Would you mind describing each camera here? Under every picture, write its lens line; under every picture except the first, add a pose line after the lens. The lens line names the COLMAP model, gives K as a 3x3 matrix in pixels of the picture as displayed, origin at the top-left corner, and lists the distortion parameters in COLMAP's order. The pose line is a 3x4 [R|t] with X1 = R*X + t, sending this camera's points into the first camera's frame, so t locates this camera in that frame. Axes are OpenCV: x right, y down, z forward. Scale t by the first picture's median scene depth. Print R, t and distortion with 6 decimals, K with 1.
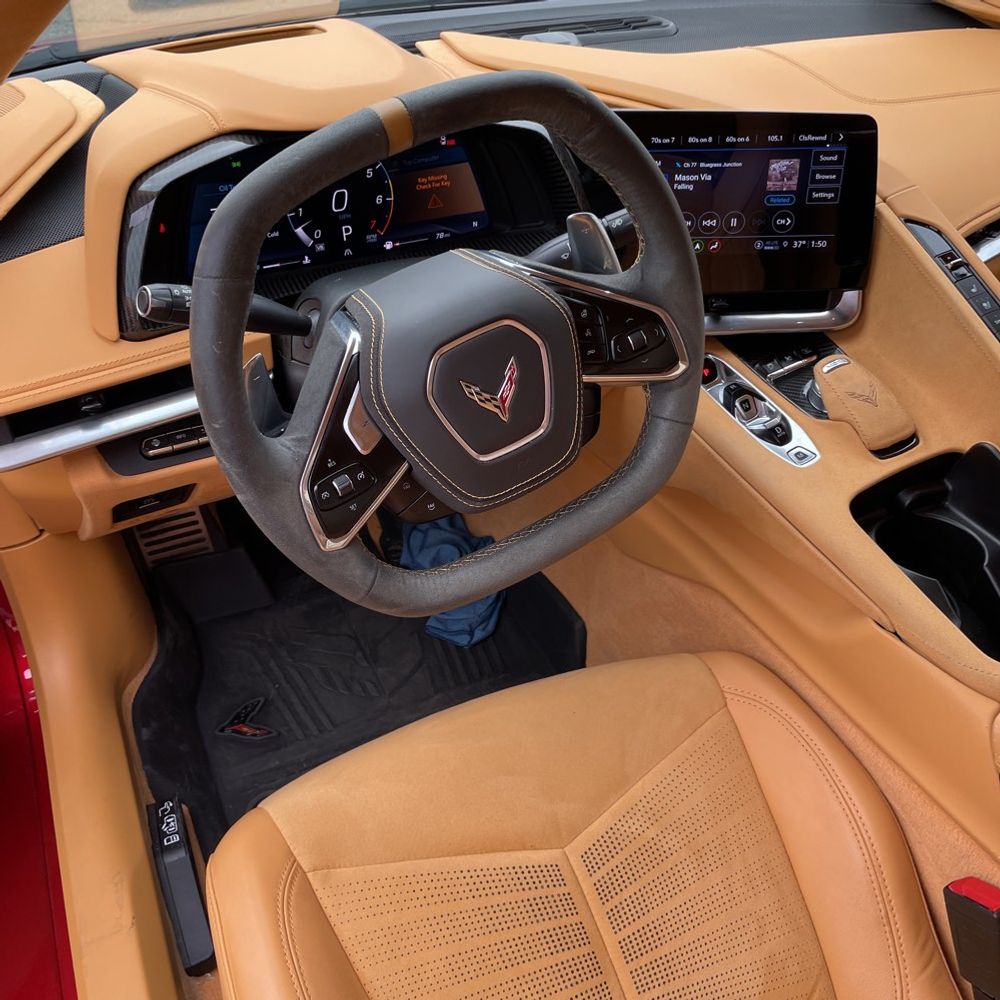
lens RADIAL K [[1006.6, 0, 506.0], [0, 1006.6, 495.9], [0, 0, 1]] dist [0.076698, -0.097744]
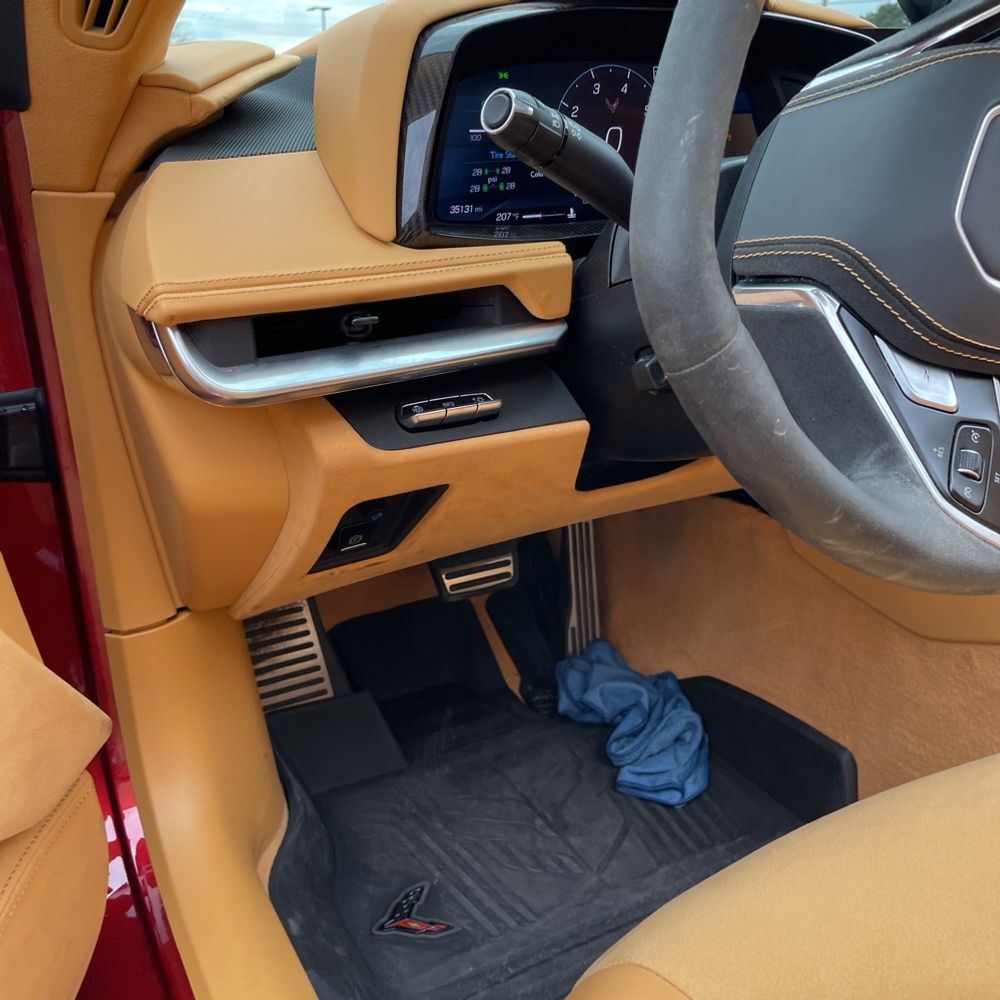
lens RADIAL K [[1019.6, 0, 505.1], [0, 1019.6, 499.1], [0, 0, 1]] dist [0.070837, -0.096800]
pose [[0.997719, -0.033357, 0.058687, -0.227112], [0.047265, 0.965913, -0.254515, 0.130208], [-0.048197, 0.256708, 0.965286, 0.233009]]
